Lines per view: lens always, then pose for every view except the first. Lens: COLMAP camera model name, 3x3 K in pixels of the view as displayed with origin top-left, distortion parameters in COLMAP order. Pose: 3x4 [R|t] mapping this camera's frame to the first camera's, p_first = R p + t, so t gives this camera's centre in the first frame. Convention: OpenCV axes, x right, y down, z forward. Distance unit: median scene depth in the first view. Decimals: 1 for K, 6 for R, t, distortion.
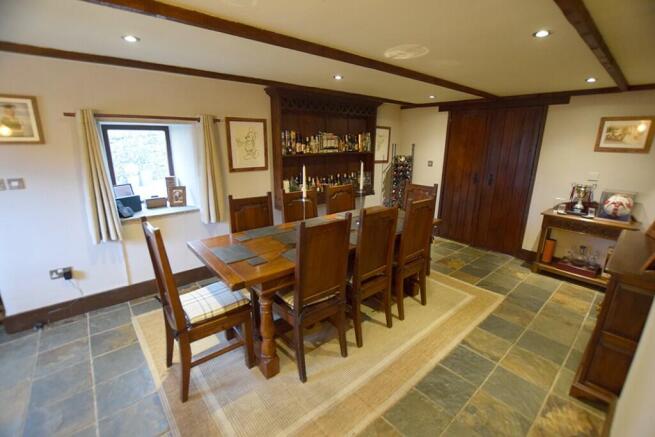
lens RADIAL K [[289.1, 0, 330.5], [0, 289.1, 217.2], [0, 0, 1]] dist [-0.028785, 0.001148]
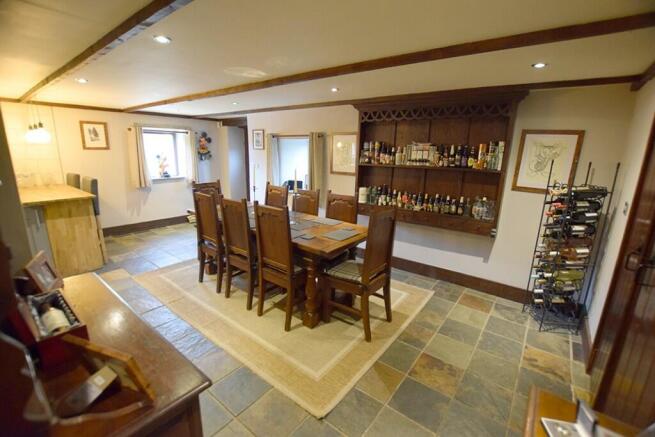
lens RADIAL K [[289.1, 0, 328.9], [0, 289.1, 214.9], [0, 0, 1]] dist [-0.028785, 0.001148]
pose [[0.191409, 0.213304, -0.958052, 0.871285], [-0.274284, 0.948837, 0.156453, -0.161172], [0.942407, 0.232832, 0.240122, 0.637285]]
